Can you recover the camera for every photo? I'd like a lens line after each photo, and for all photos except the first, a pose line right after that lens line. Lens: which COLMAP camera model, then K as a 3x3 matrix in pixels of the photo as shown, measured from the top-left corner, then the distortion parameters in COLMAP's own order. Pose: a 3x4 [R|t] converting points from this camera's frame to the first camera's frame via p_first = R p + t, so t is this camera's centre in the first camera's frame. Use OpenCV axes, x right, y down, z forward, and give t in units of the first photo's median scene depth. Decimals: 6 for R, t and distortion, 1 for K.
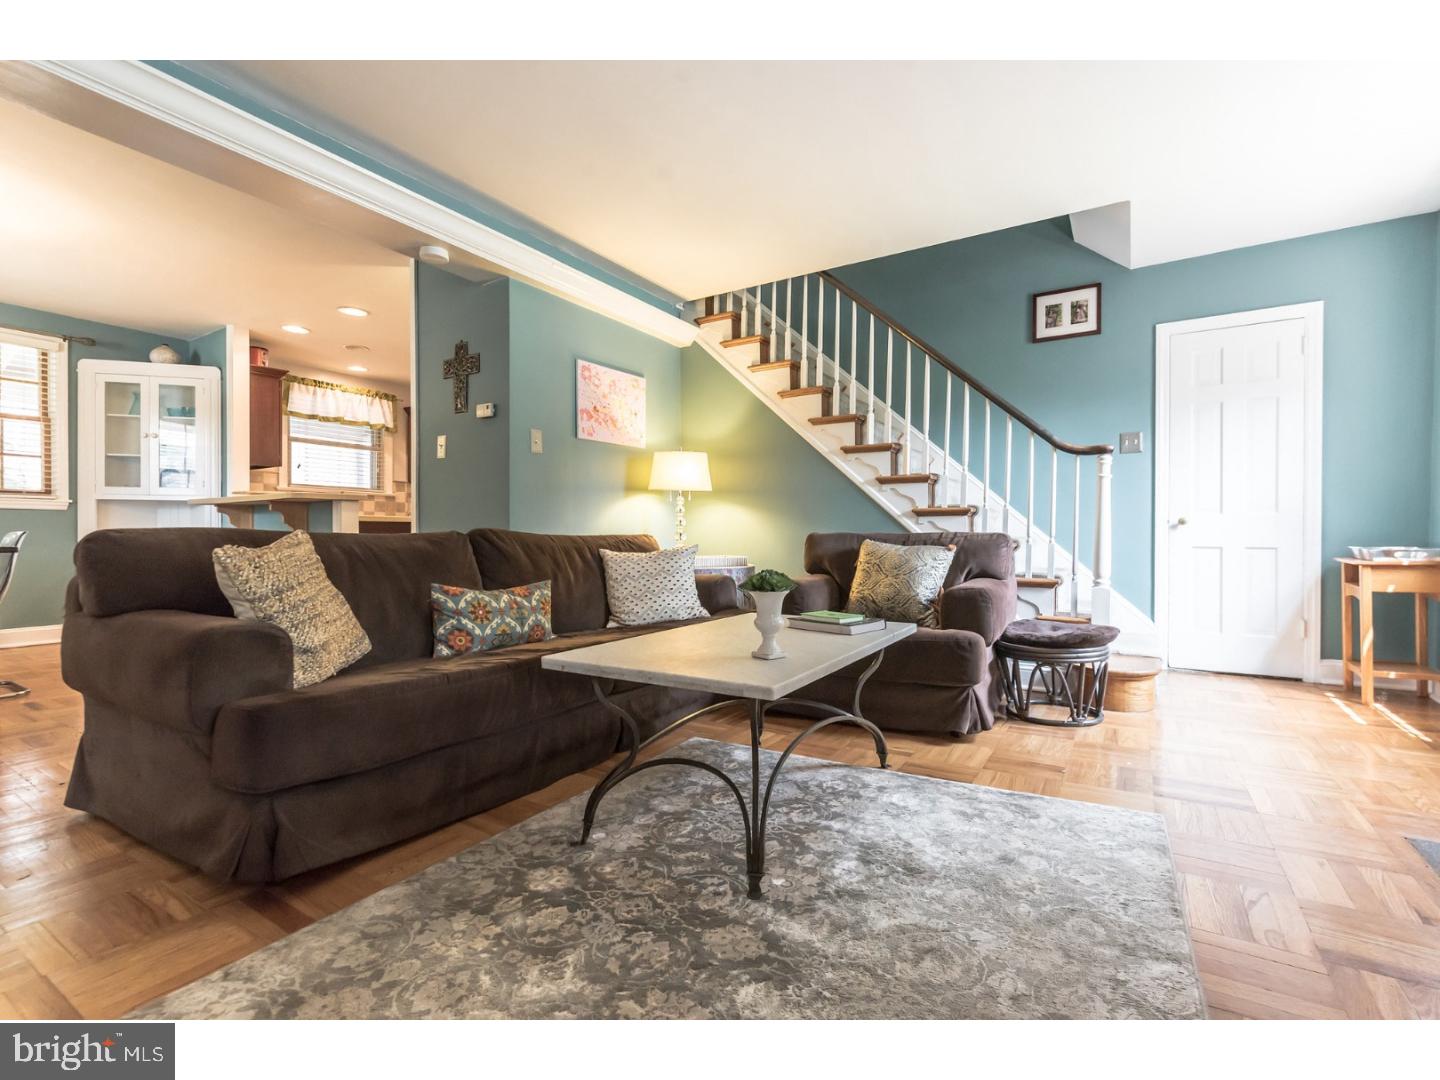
lens RADIAL K [[645.5, 0, 739.3], [0, 645.5, 541.3], [0, 0, 1]] dist [-0.002677, -0.000584]
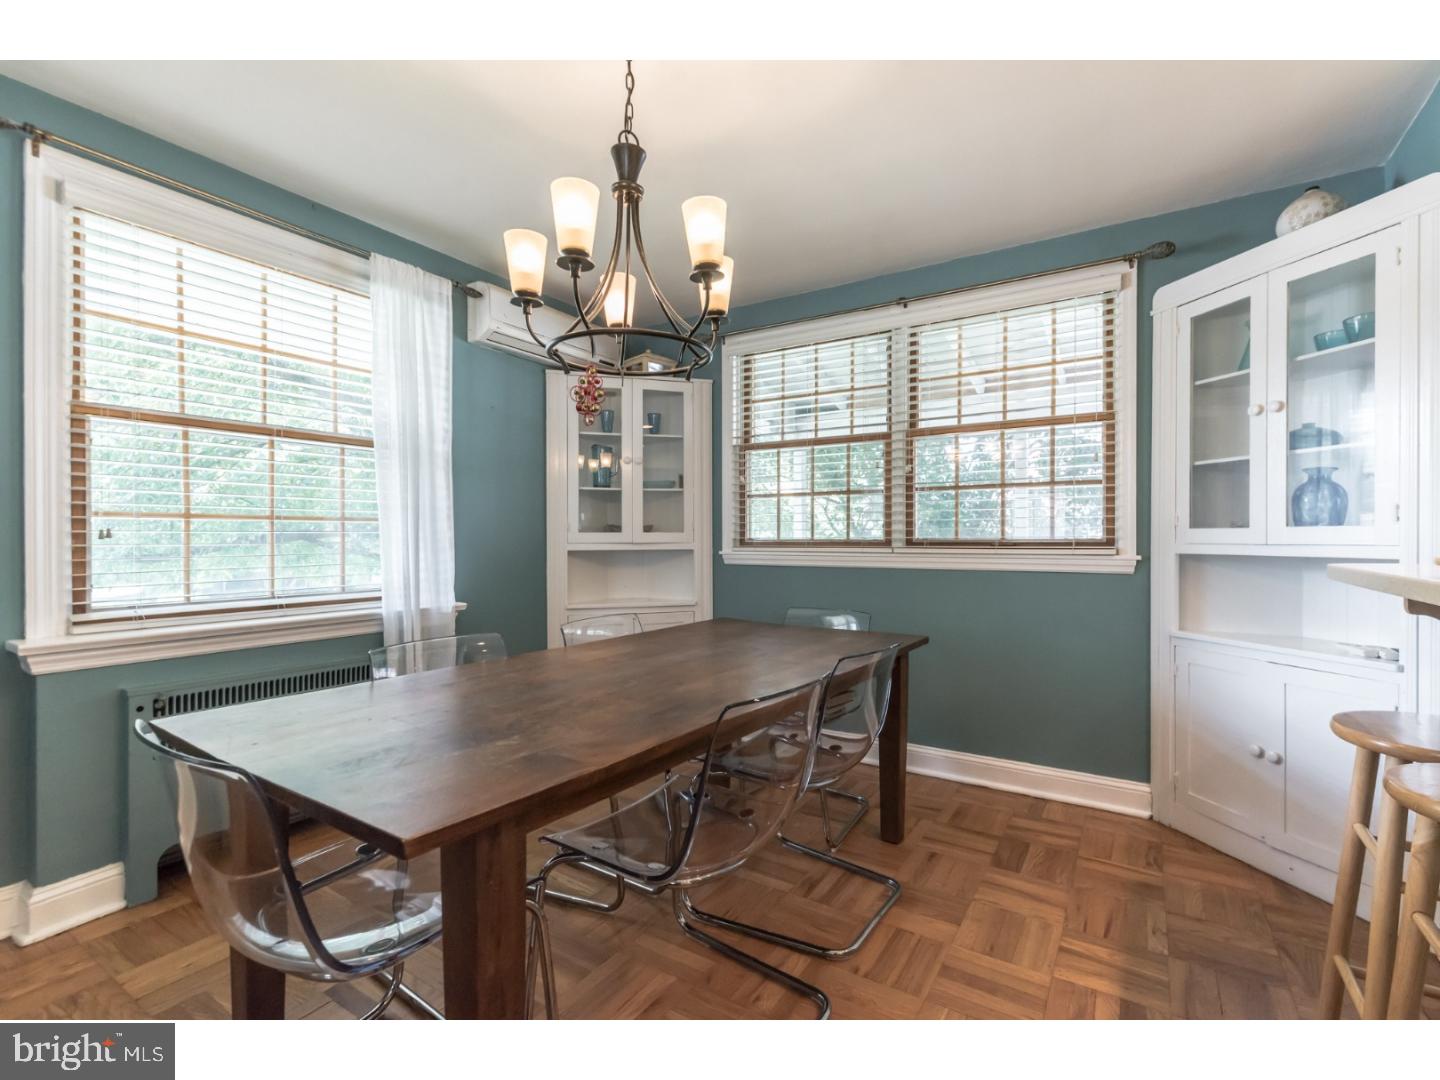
lens RADIAL K [[655.4, 0, 735.4], [0, 655.4, 535.2], [0, 0, 1]] dist [0.000838, -0.000206]
pose [[-0.010203, -0.004033, -0.999940, -0.401003], [-0.004550, 0.999982, -0.003987, -0.064613], [0.999938, 0.004509, -0.010222, 0.551323]]
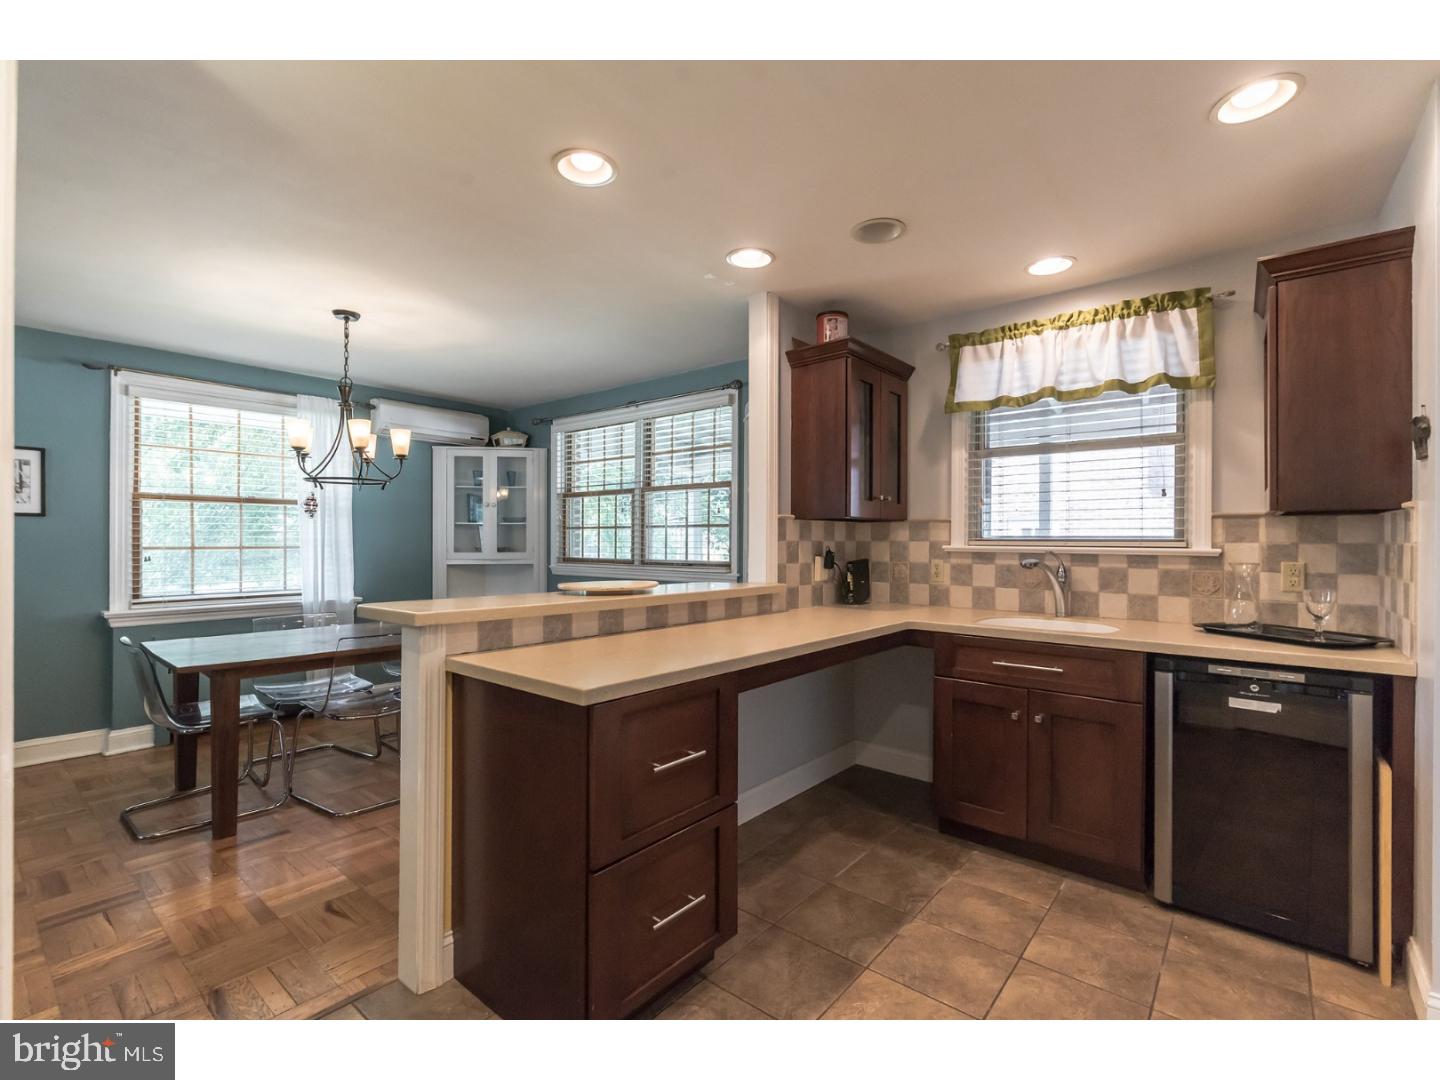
lens RADIAL K [[655.4, 0, 735.4], [0, 655.4, 535.2], [0, 0, 1]] dist [0.000838, -0.000206]
pose [[-0.136213, -0.006579, -0.990658, -0.143821], [-0.008990, 0.999945, -0.005405, -0.092246], [0.990639, 0.008170, -0.136265, 0.922998]]
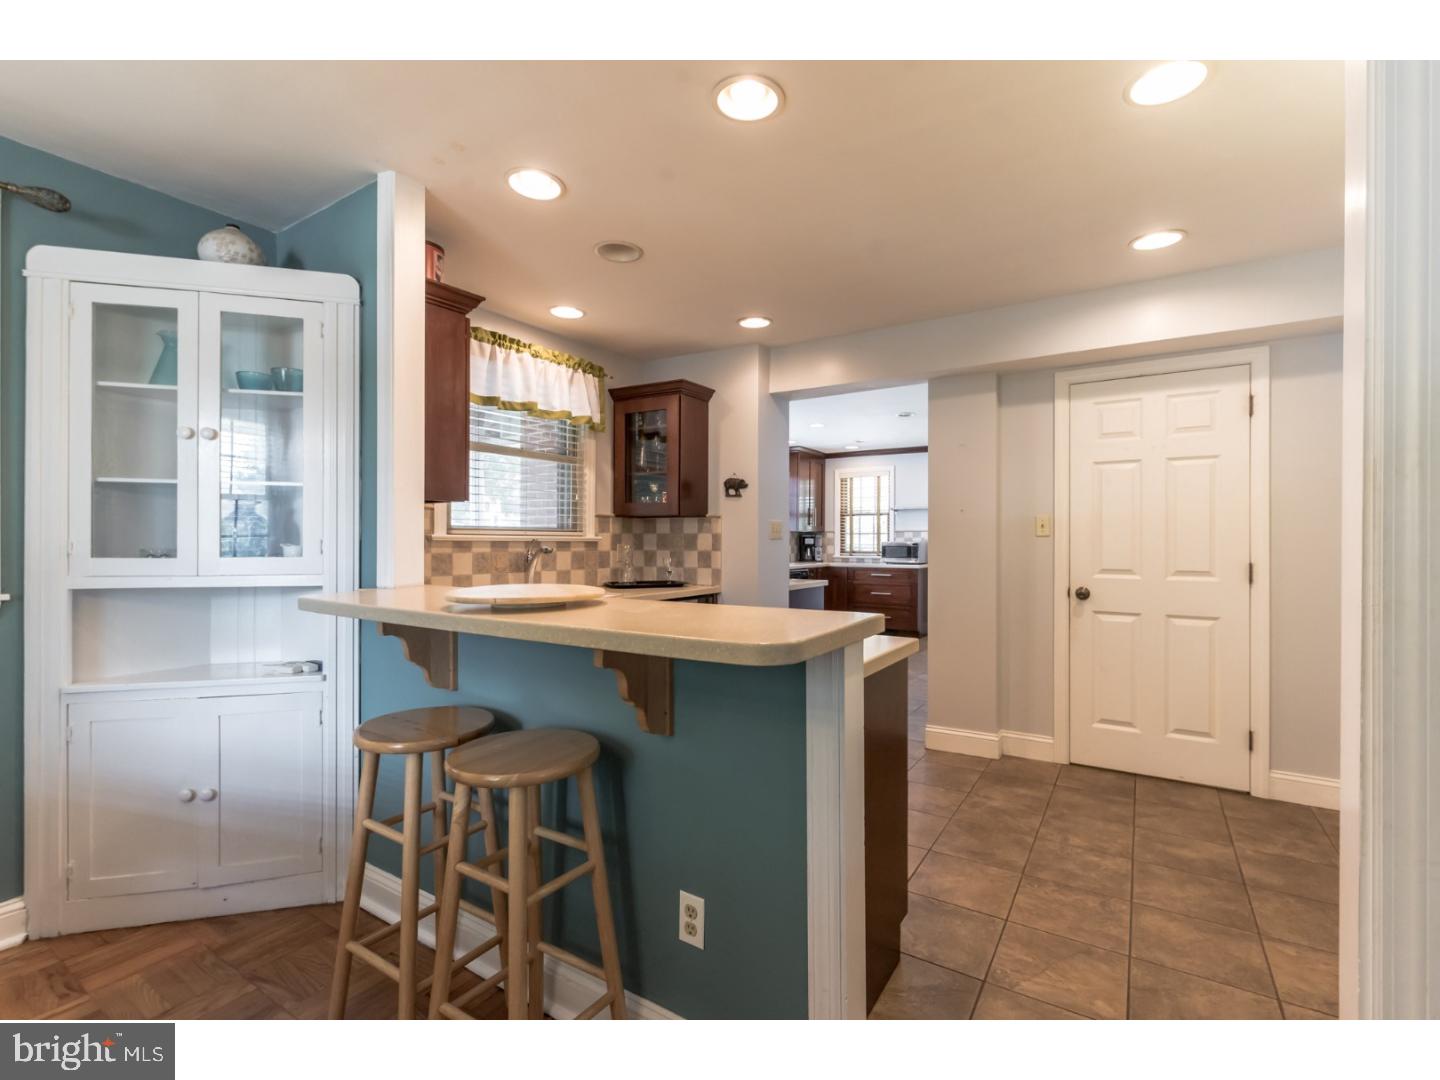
lens RADIAL K [[645.5, 0, 739.3], [0, 645.5, 541.3], [0, 0, 1]] dist [-0.002677, -0.000584]
pose [[0.999991, 0.000855, -0.004233, -0.481947], [-0.000882, 0.999979, -0.006382, -0.079028], [0.004227, 0.006386, 0.999971, 0.499702]]
